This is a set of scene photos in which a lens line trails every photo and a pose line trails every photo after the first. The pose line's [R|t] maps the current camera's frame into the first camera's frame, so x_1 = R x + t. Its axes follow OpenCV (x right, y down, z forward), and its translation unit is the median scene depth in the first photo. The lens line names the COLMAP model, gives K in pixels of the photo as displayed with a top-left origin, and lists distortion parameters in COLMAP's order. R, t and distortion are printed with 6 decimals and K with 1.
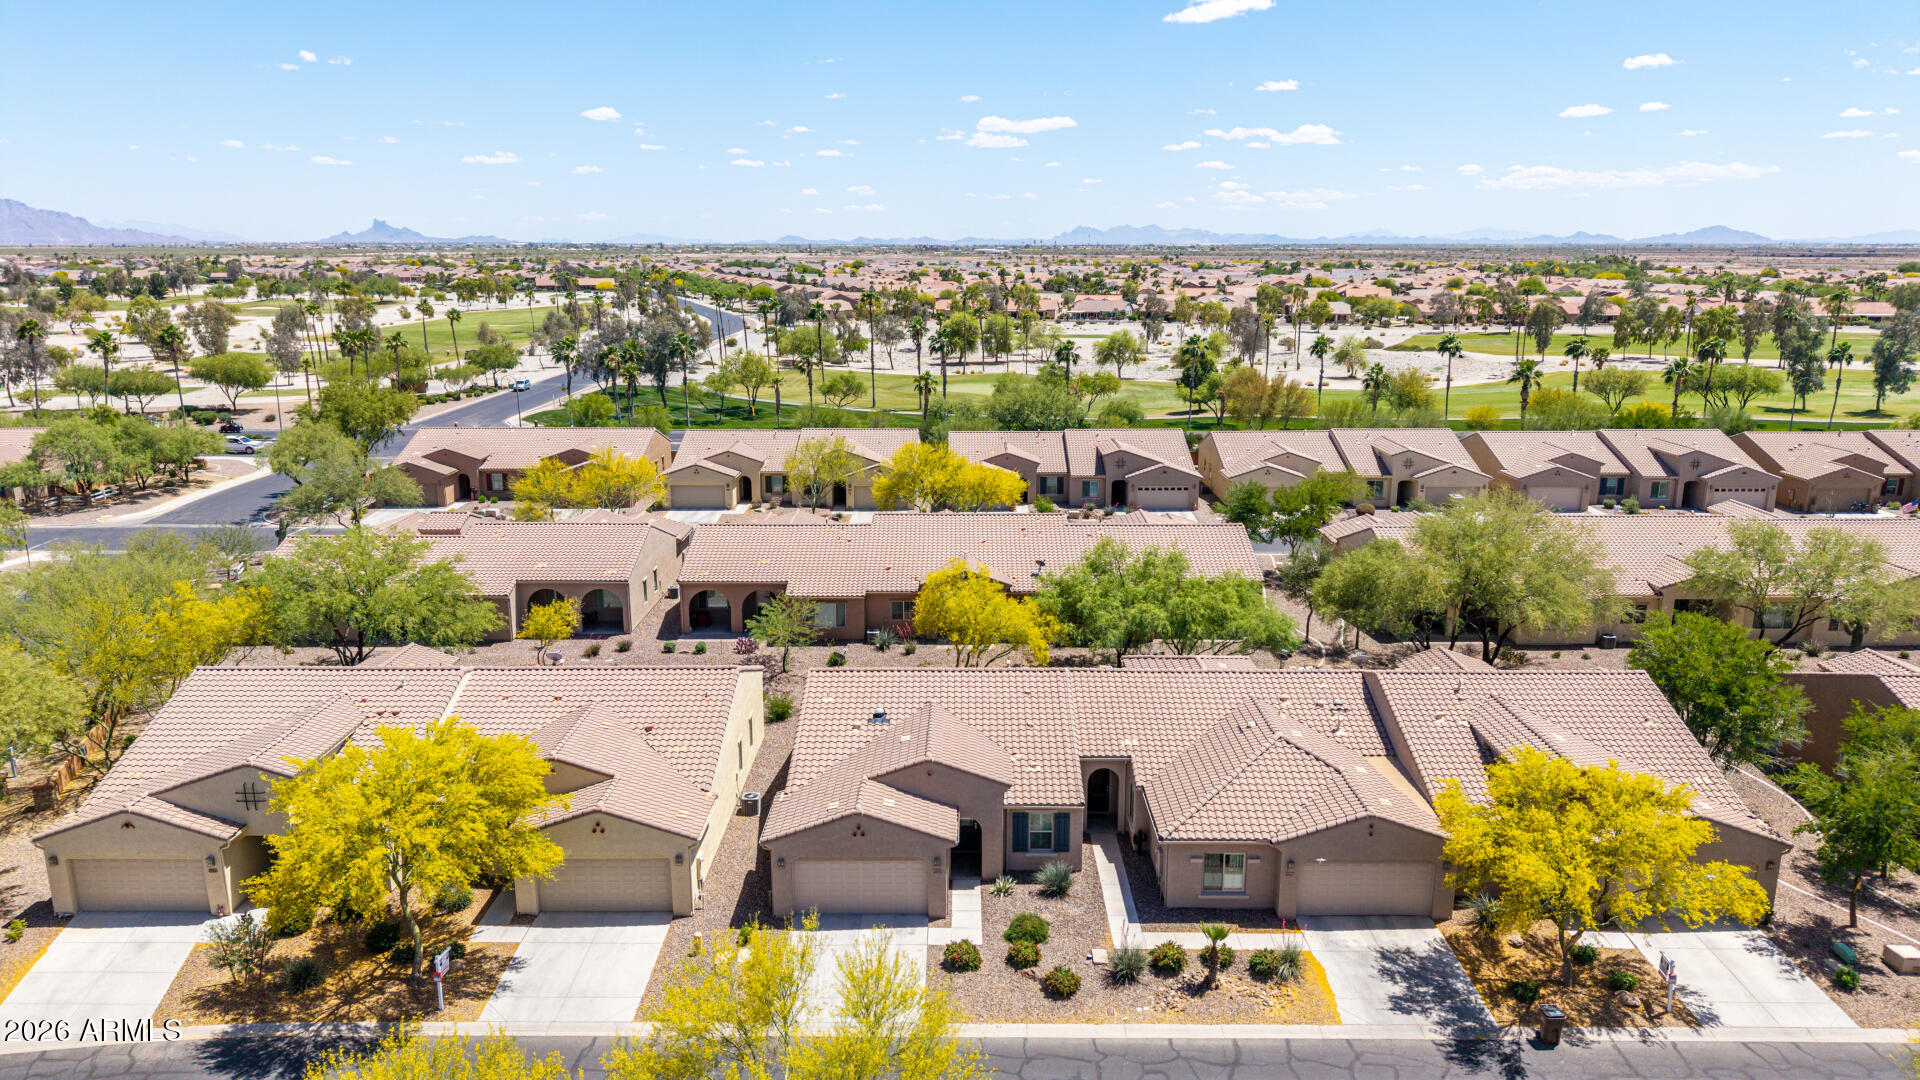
lens RADIAL K [[1283.2, 0, 955.2], [0, 1283.2, 538.8], [0, 0, 1]] dist [0.003194, -0.000943]
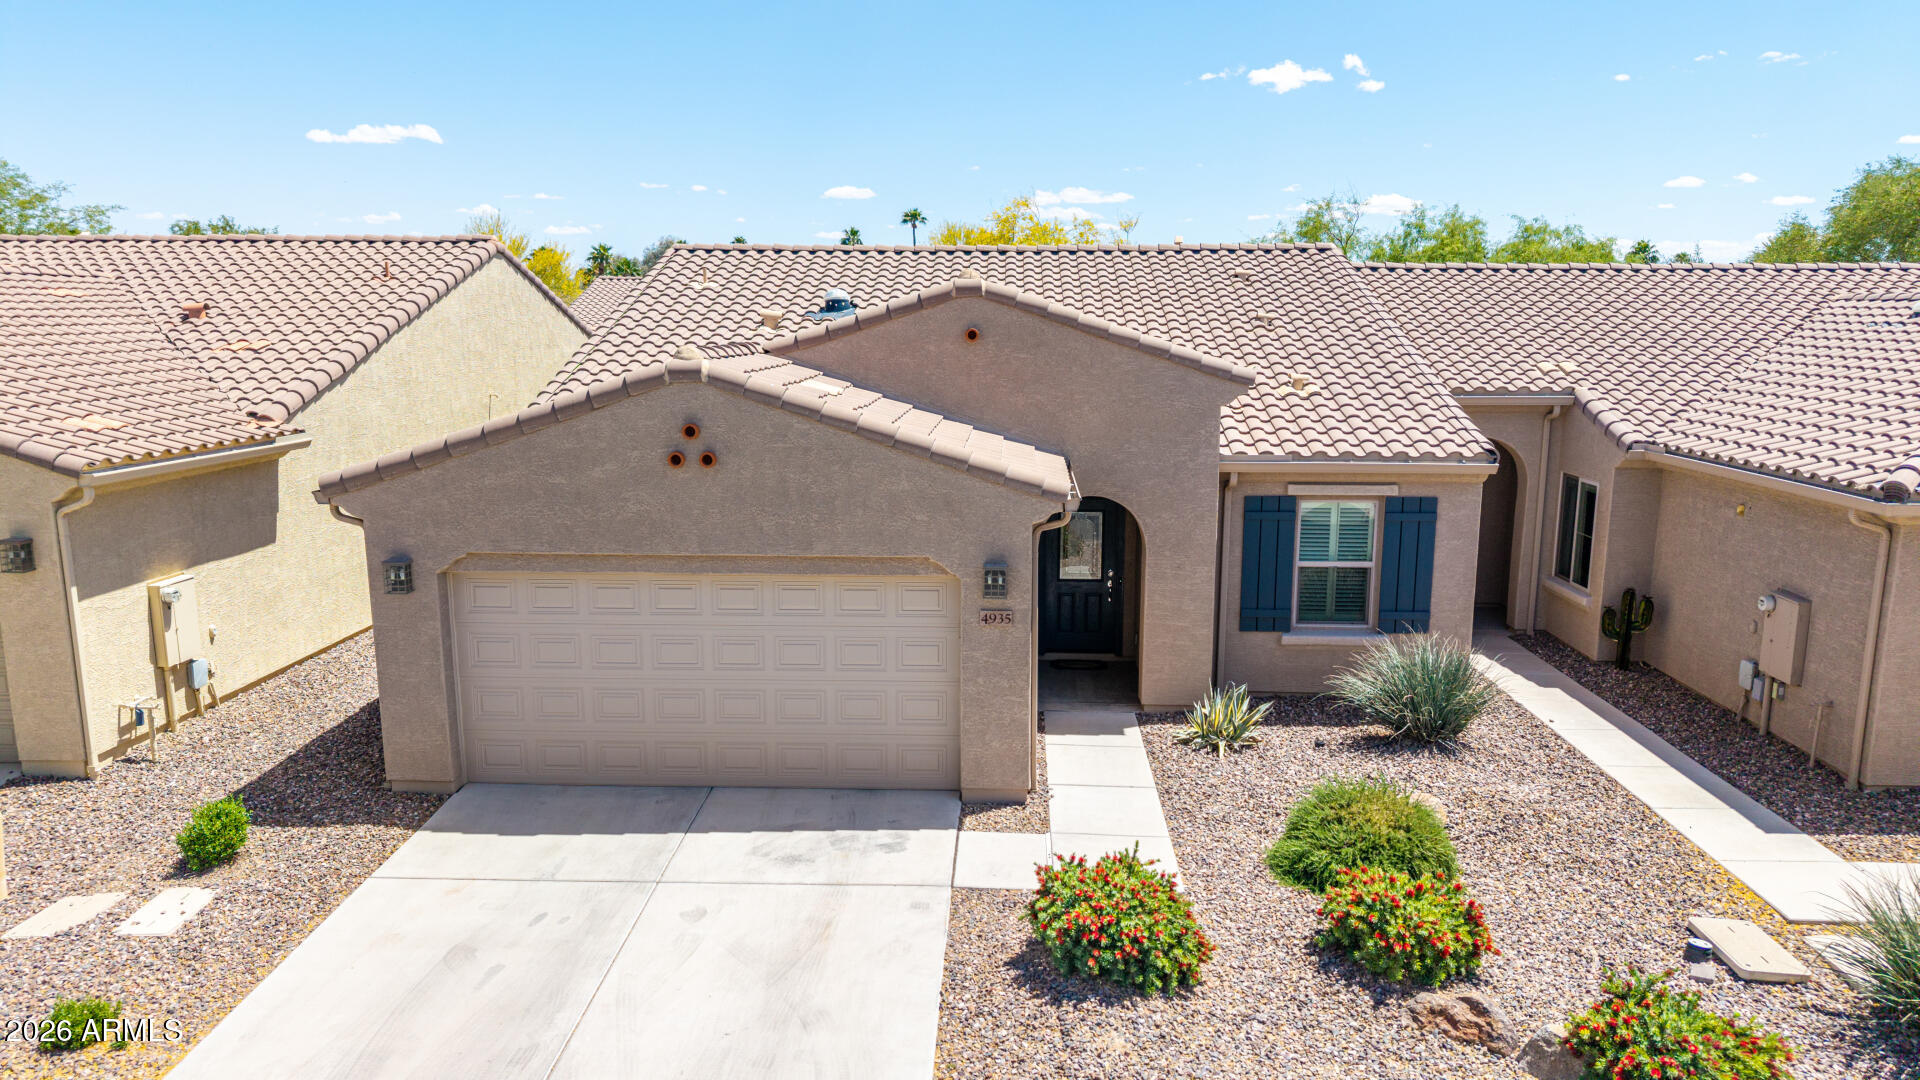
lens RADIAL K [[1283.2, 0, 959.5], [0, 1283.2, 541.2], [0, 0, 1]] dist [0.003194, -0.000943]
pose [[0.999164, 0.010629, -0.039482, -0.011589], [-0.012735, 0.998488, -0.053482, 0.258173], [0.038854, 0.053940, 0.997788, 0.740813]]
